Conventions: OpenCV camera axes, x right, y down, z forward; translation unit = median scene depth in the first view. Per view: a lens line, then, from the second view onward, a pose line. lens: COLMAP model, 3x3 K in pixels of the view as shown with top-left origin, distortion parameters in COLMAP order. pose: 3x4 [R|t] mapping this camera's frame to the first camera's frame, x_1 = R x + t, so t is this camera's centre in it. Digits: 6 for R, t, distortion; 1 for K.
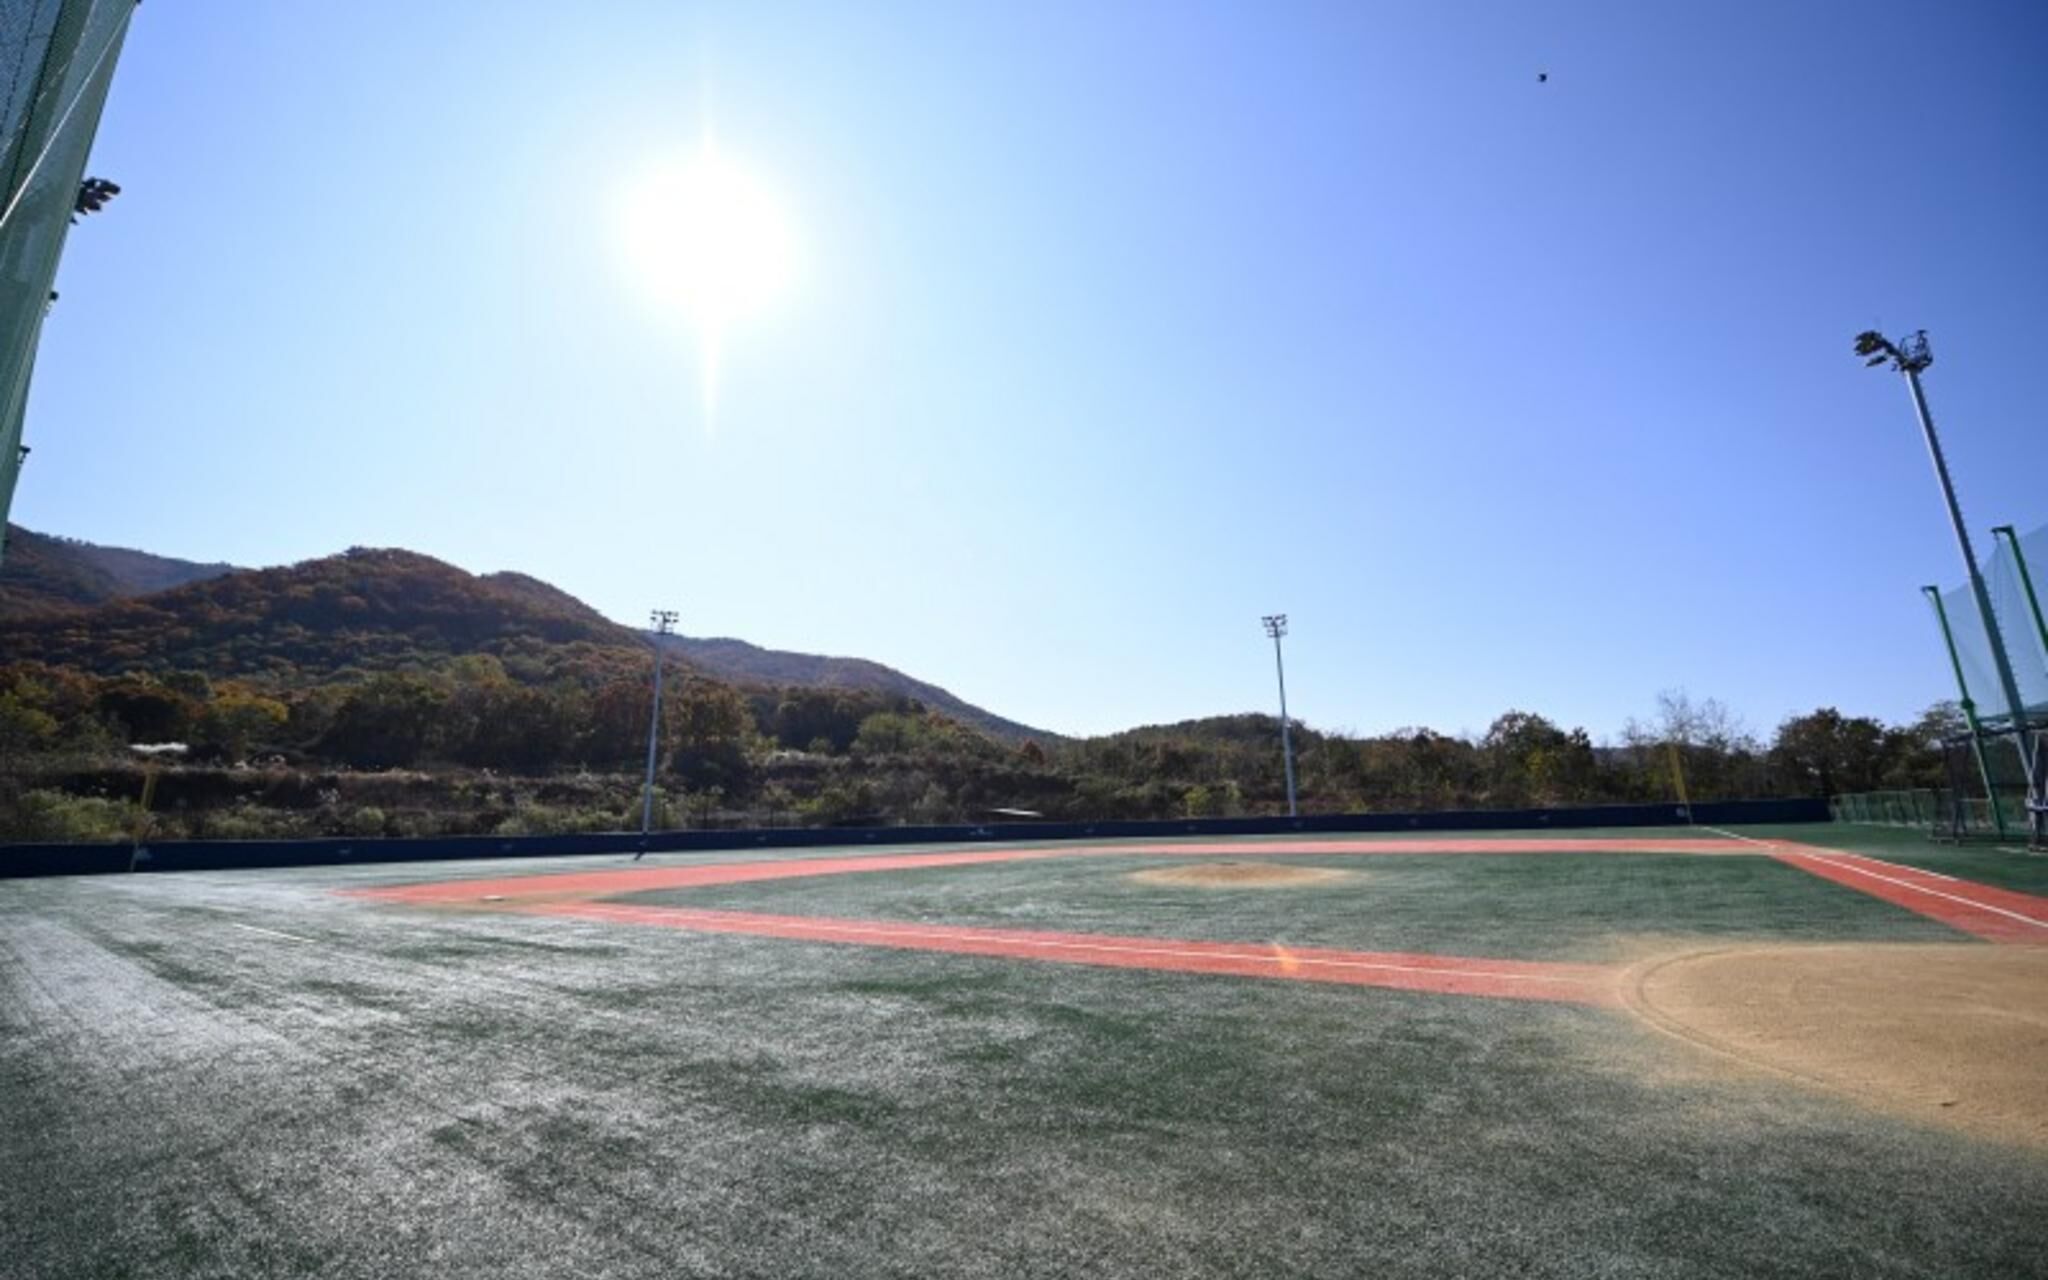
lens RADIAL K [[843.1, 0, 1041.7], [0, 843.1, 627.7], [0, 0, 1]] dist [-0.009391, -0.001111]
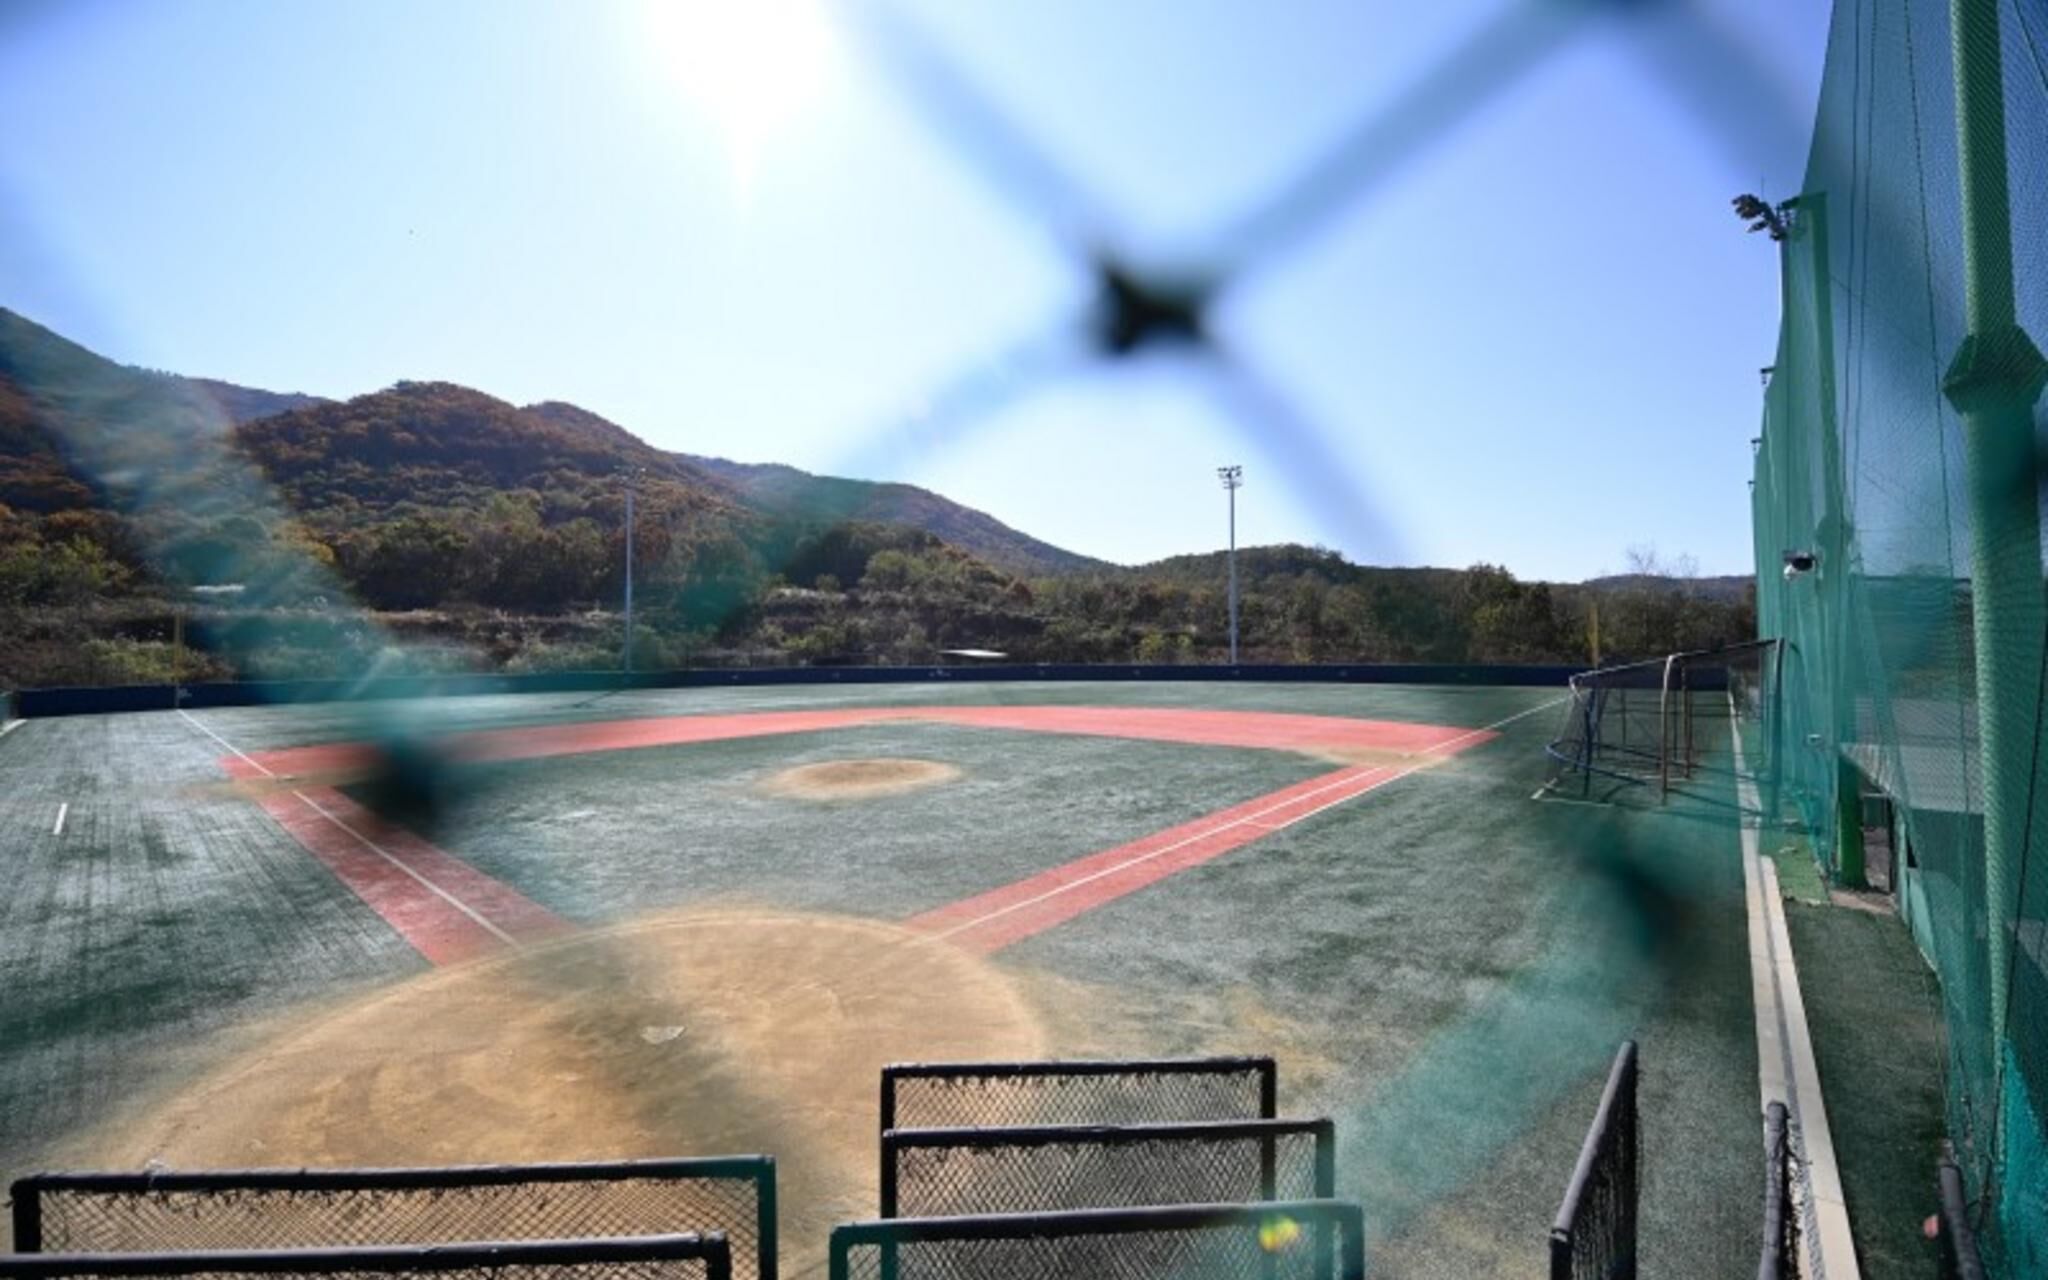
lens RADIAL K [[843.1, 0, 1028.3], [0, 843.1, 638.9], [0, 0, 1]] dist [-0.009391, -0.001111]
pose [[0.996368, 0.015838, -0.083667, 0.097644], [0.003059, 0.975258, 0.221050, -0.028169], [0.085098, -0.220503, 0.971667, -0.020343]]
